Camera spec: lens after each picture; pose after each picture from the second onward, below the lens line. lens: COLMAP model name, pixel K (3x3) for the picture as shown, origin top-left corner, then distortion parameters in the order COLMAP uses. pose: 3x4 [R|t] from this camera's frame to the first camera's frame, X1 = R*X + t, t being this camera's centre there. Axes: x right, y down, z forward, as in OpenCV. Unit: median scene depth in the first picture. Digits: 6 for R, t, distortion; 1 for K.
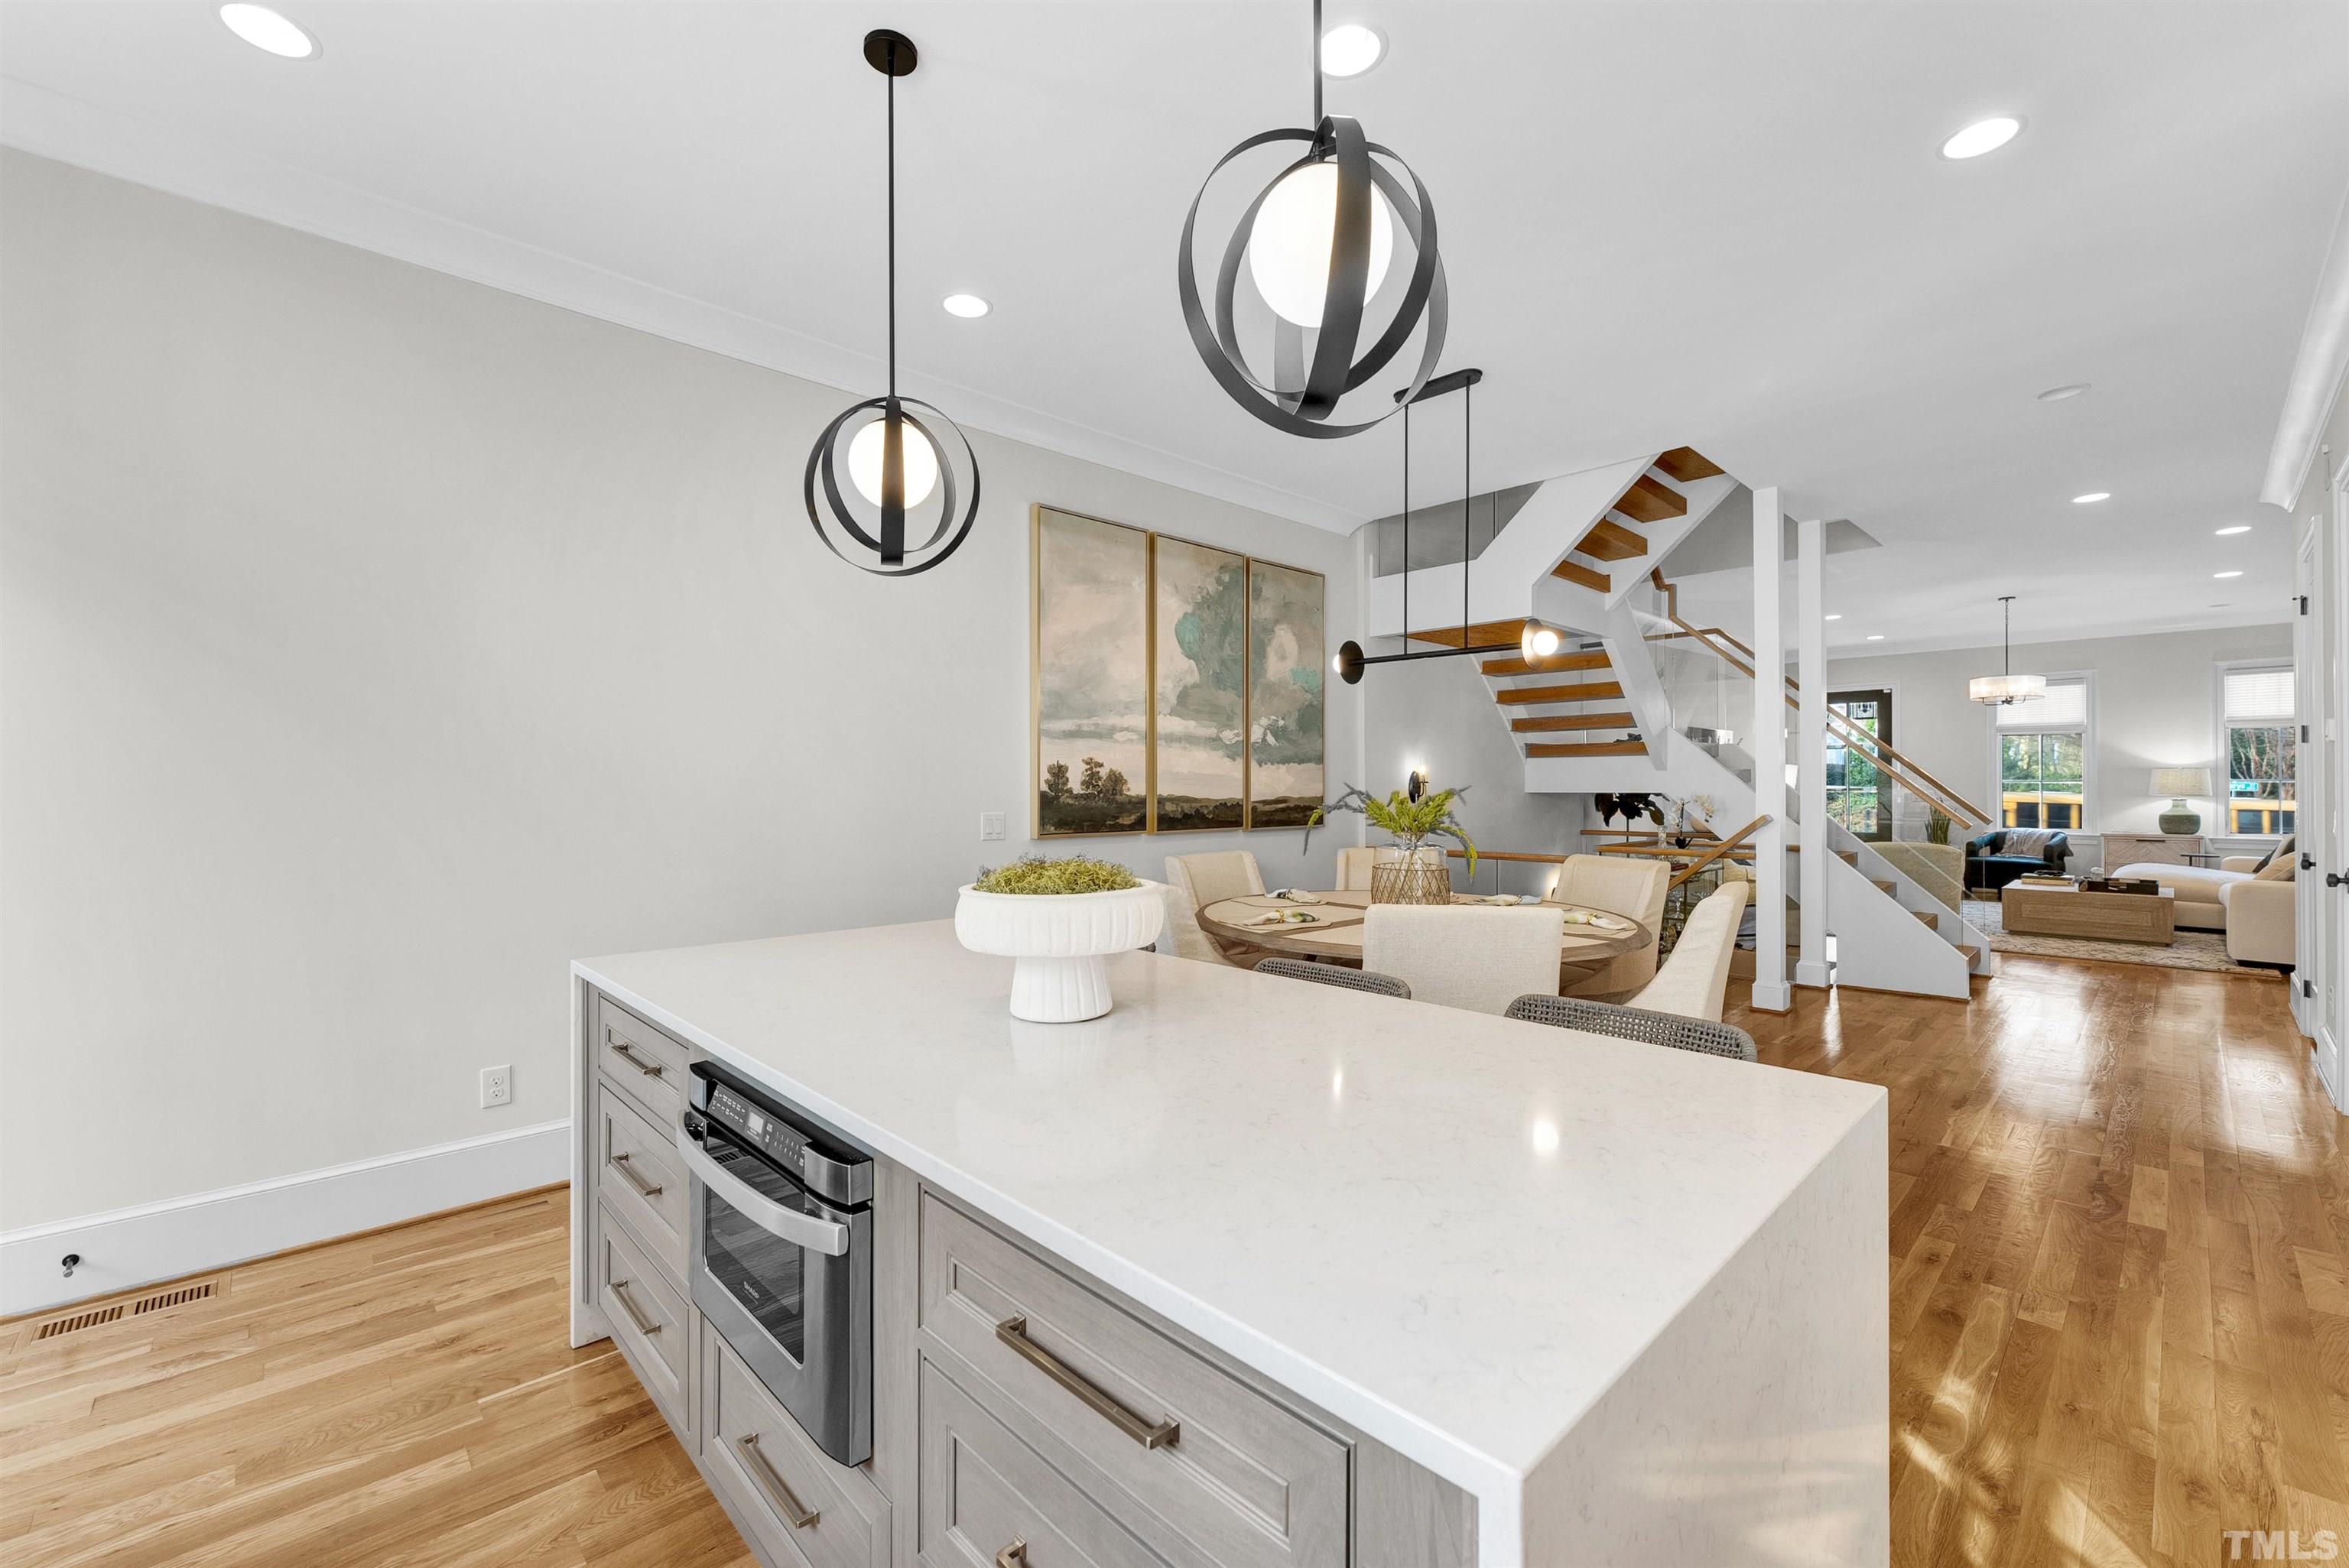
lens RADIAL K [[967.4, 0, 1157.9], [0, 967.4, 799.0], [0, 0, 1]] dist [0.000259, -0.000094]
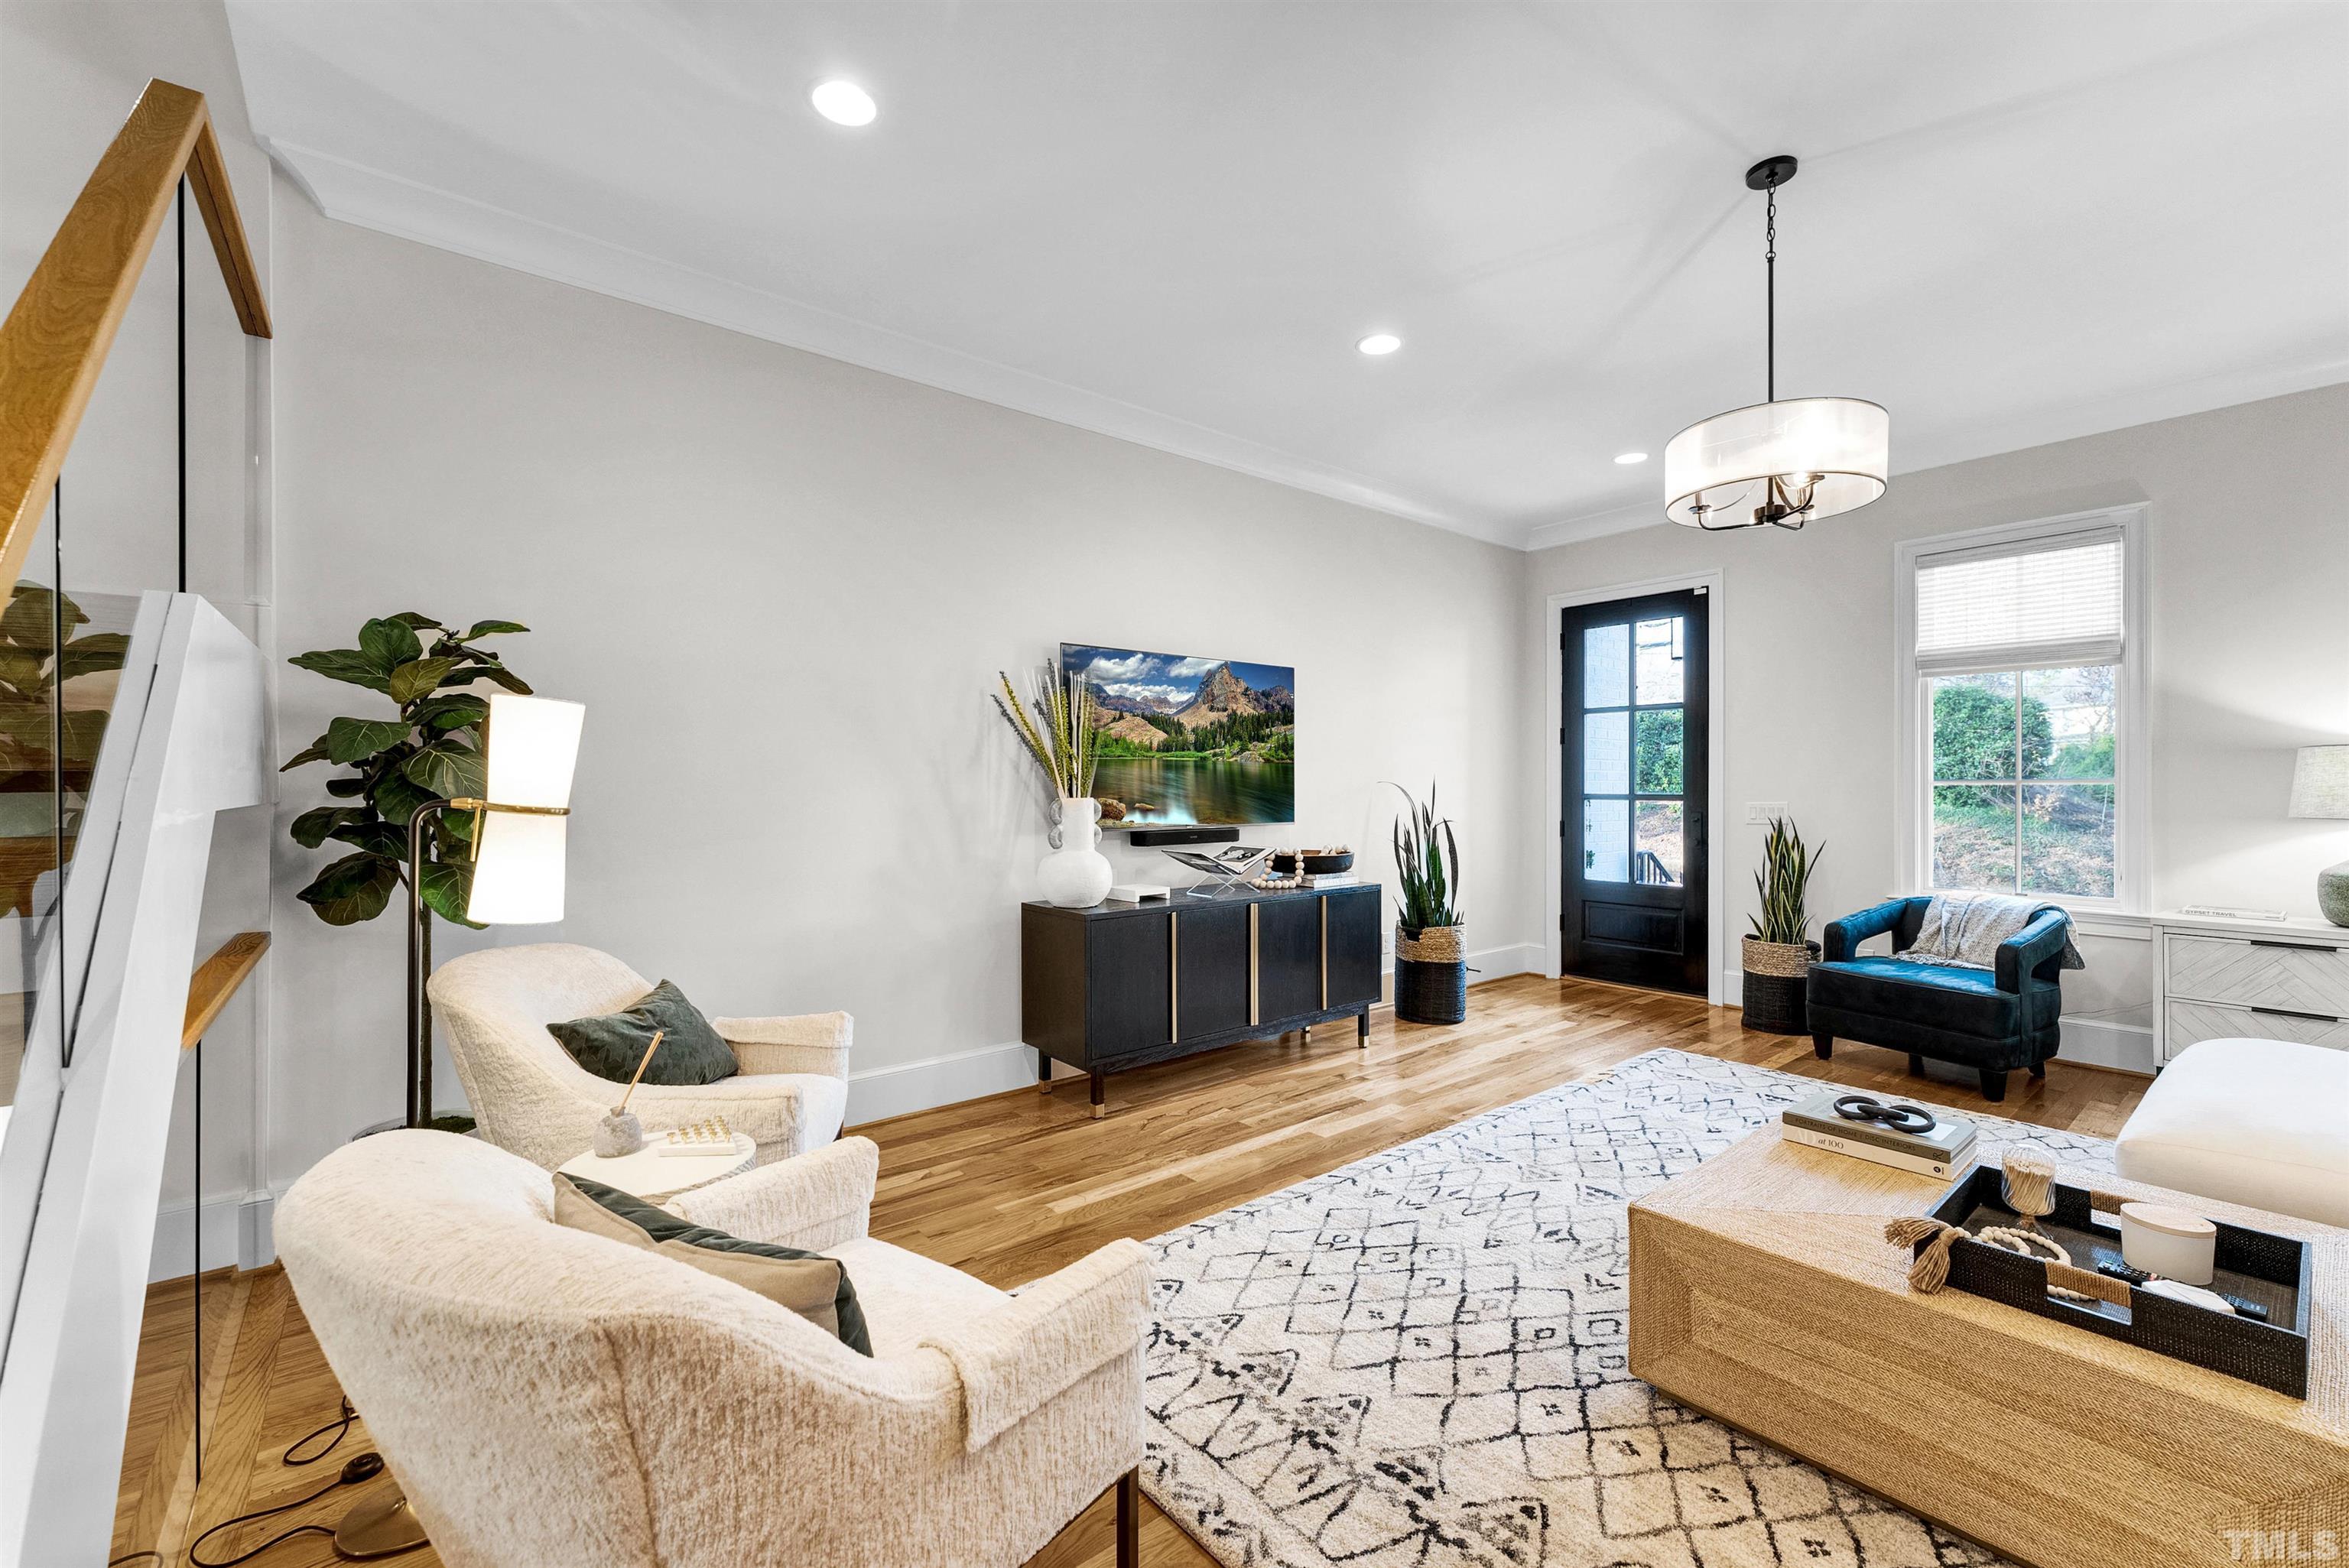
lens RADIAL K [[967.4, 0, 1155.7], [0, 967.4, 783.2], [0, 0, 1]] dist [0.000259, -0.000094]
pose [[0.996761, 0.003789, -0.080336, 0.599850], [-0.004637, 0.999935, -0.010370, -0.011445], [0.080292, 0.010709, 0.996714, 0.575651]]
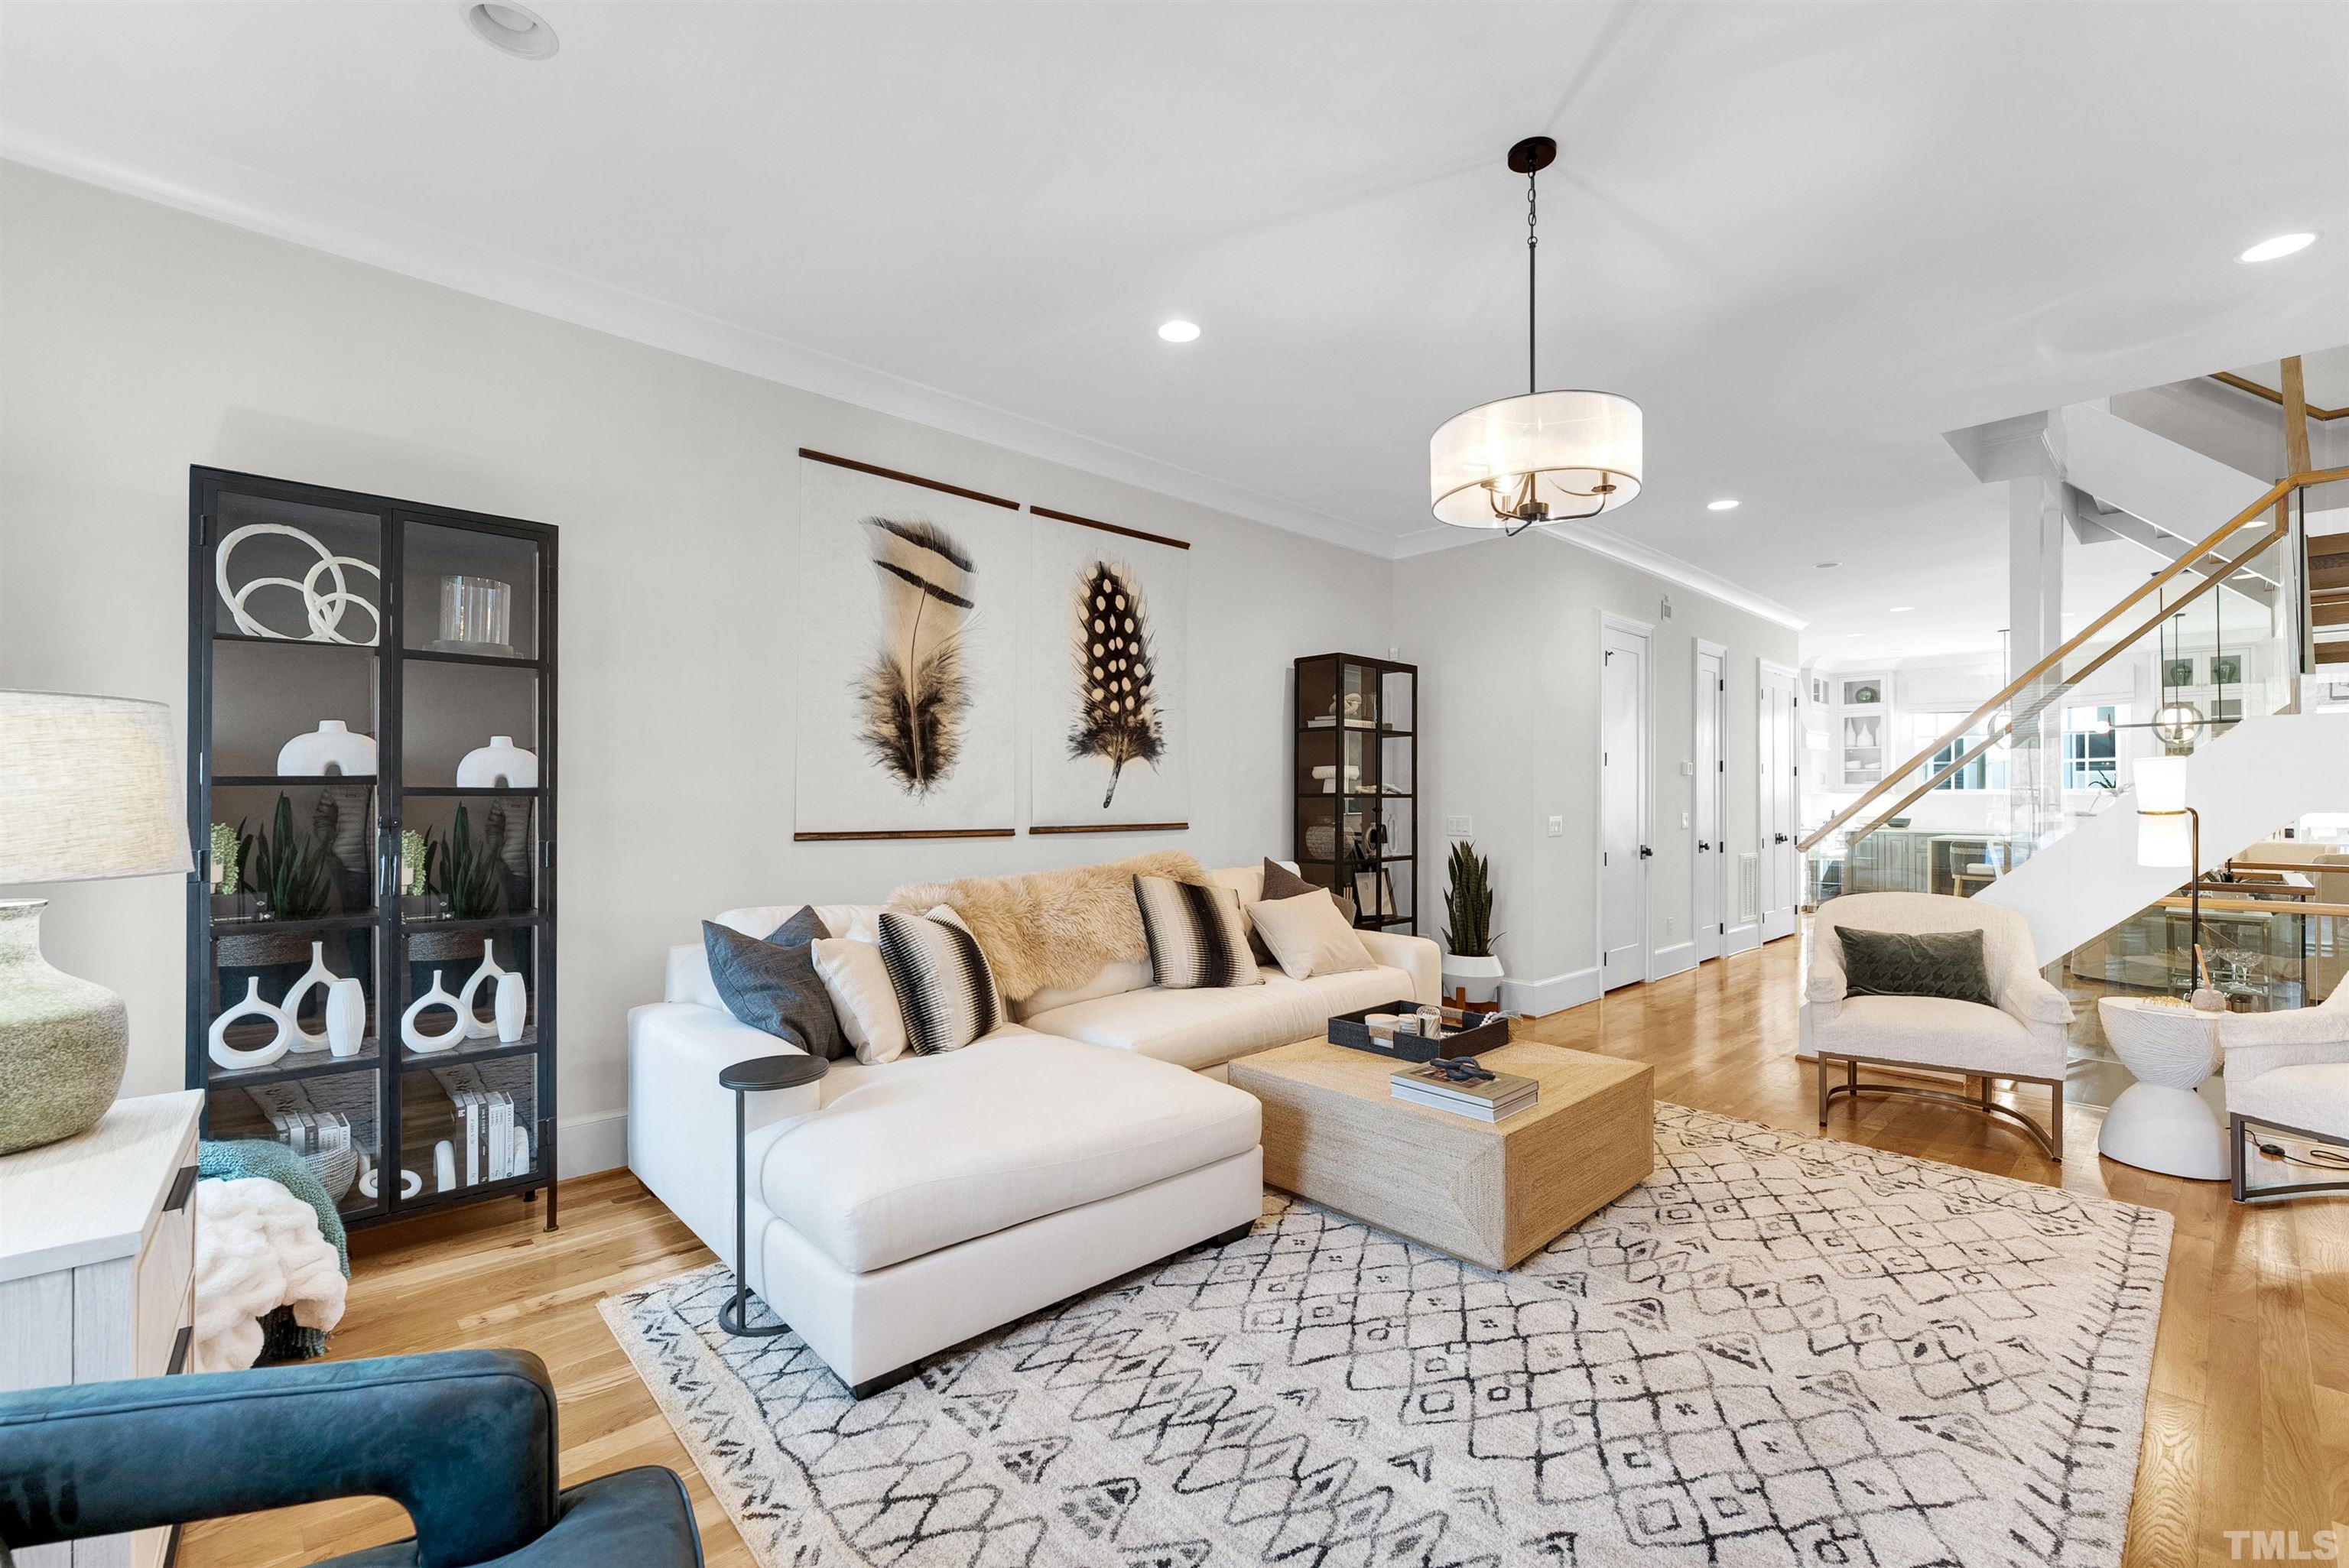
lens RADIAL K [[967.4, 0, 1183.0], [0, 967.4, 783.8], [0, 0, 1]] dist [0.000259, -0.000094]
pose [[-0.999999, 0.001087, 0.001203, 0.829854], [0.001081, 0.999985, -0.005361, -0.016766], [-0.001209, -0.005360, -0.999985, 1.089593]]
